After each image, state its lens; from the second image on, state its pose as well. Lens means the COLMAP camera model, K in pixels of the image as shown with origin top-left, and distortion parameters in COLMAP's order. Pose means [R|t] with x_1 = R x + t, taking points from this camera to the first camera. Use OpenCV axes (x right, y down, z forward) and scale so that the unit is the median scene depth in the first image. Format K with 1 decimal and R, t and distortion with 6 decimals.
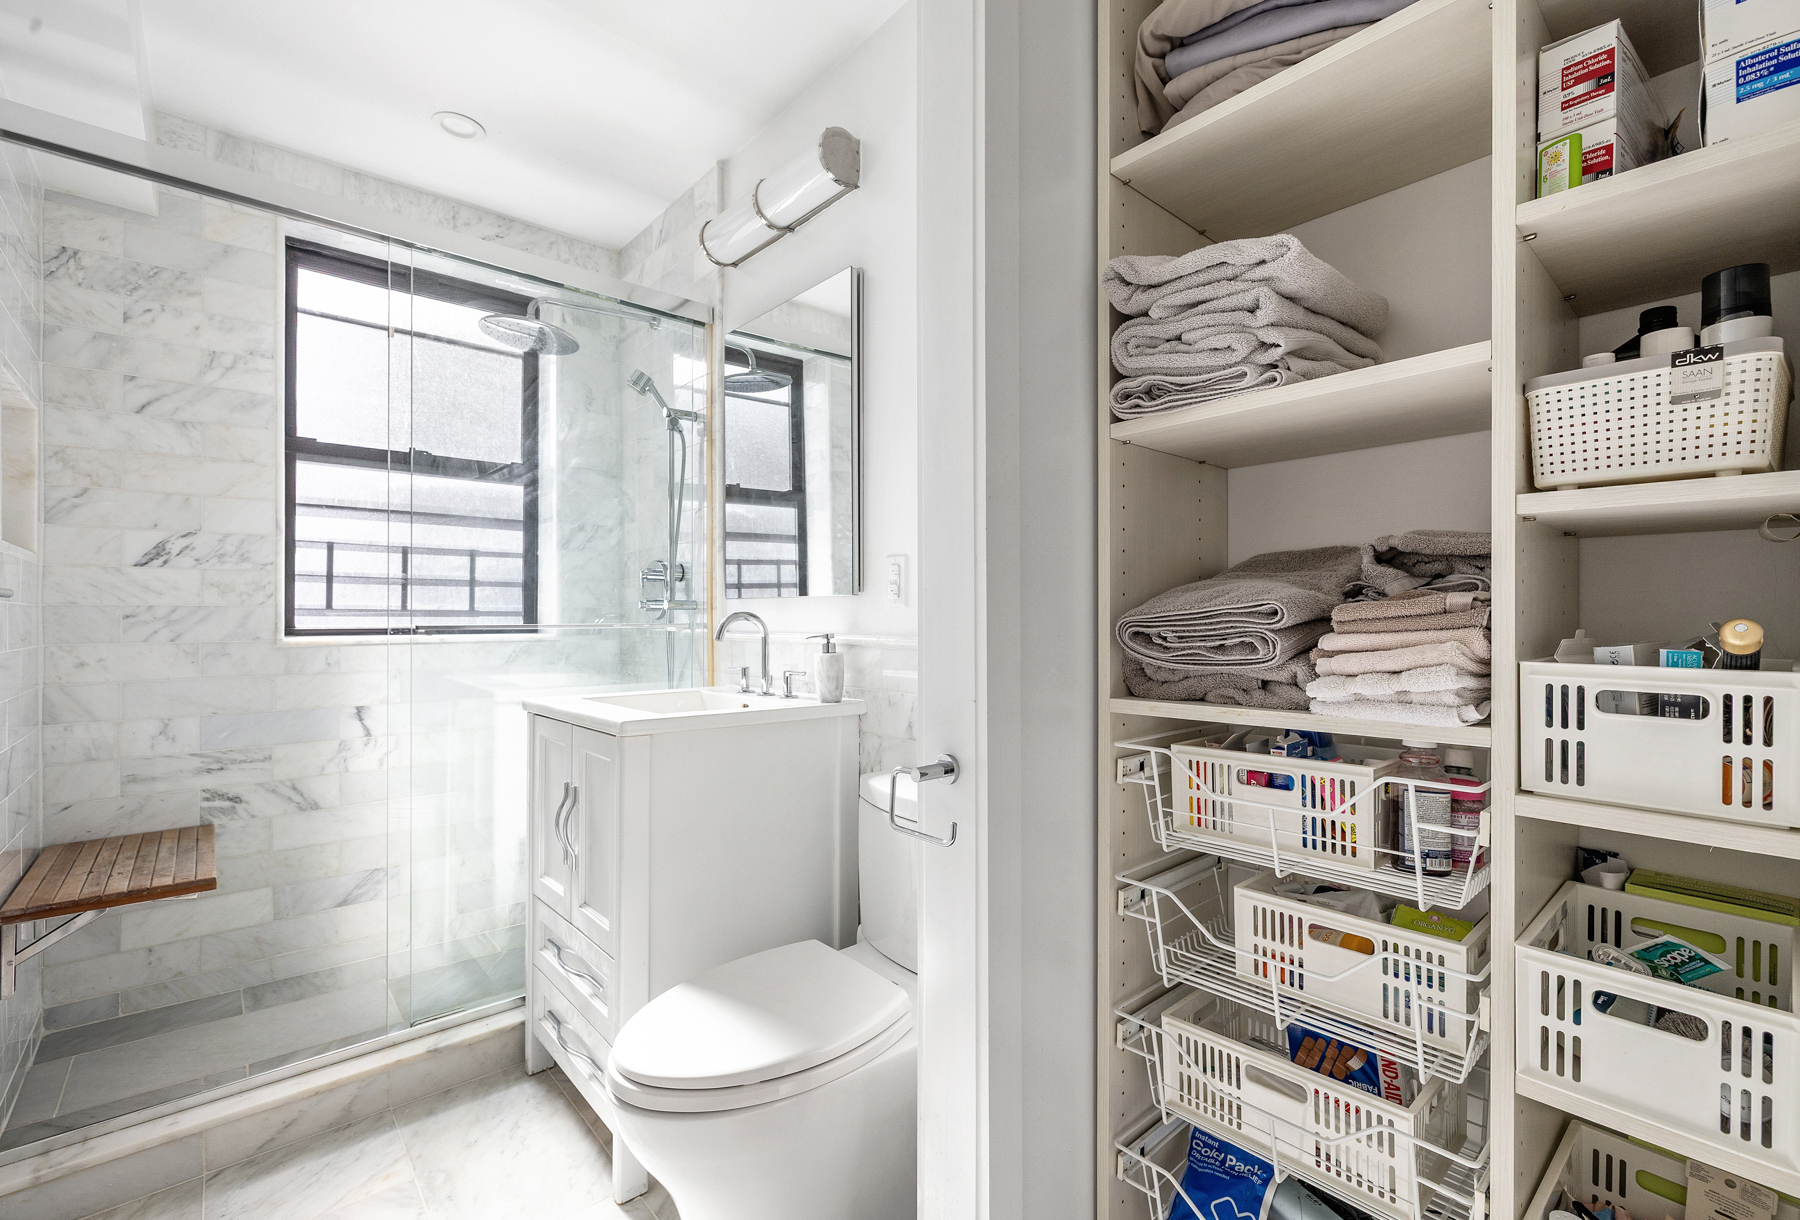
lens RADIAL K [[769.5, 0, 900.3], [0, 769.5, 615.5], [0, 0, 1]] dist [0.008052, -0.001893]
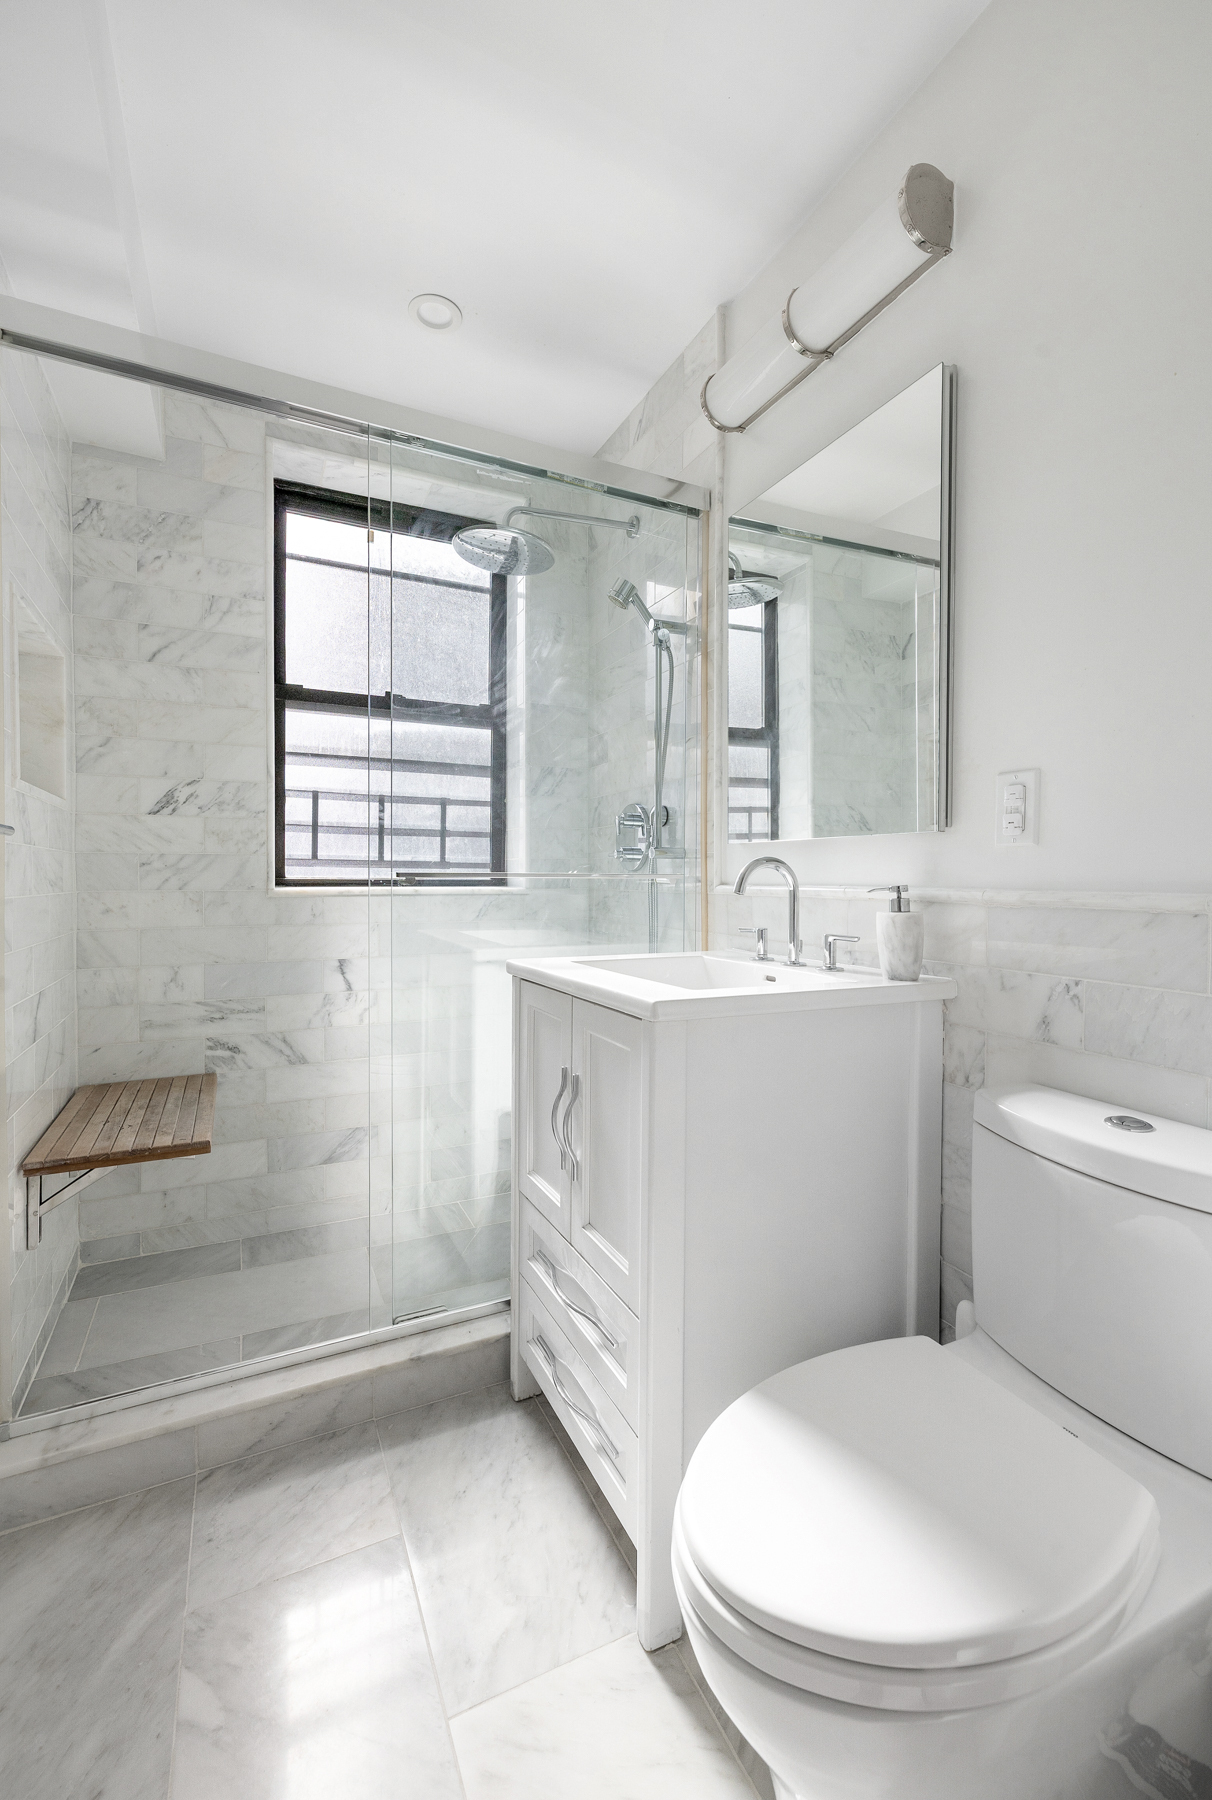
lens RADIAL K [[769.5, 0, 603.6], [0, 769.5, 892.1], [0, 0, 1]] dist [0.008052, -0.001893]
pose [[0.960108, 0.009731, -0.279459, -0.139474], [-0.003633, 0.999744, 0.022334, 0.013084], [0.279605, -0.020428, 0.959898, 0.199963]]
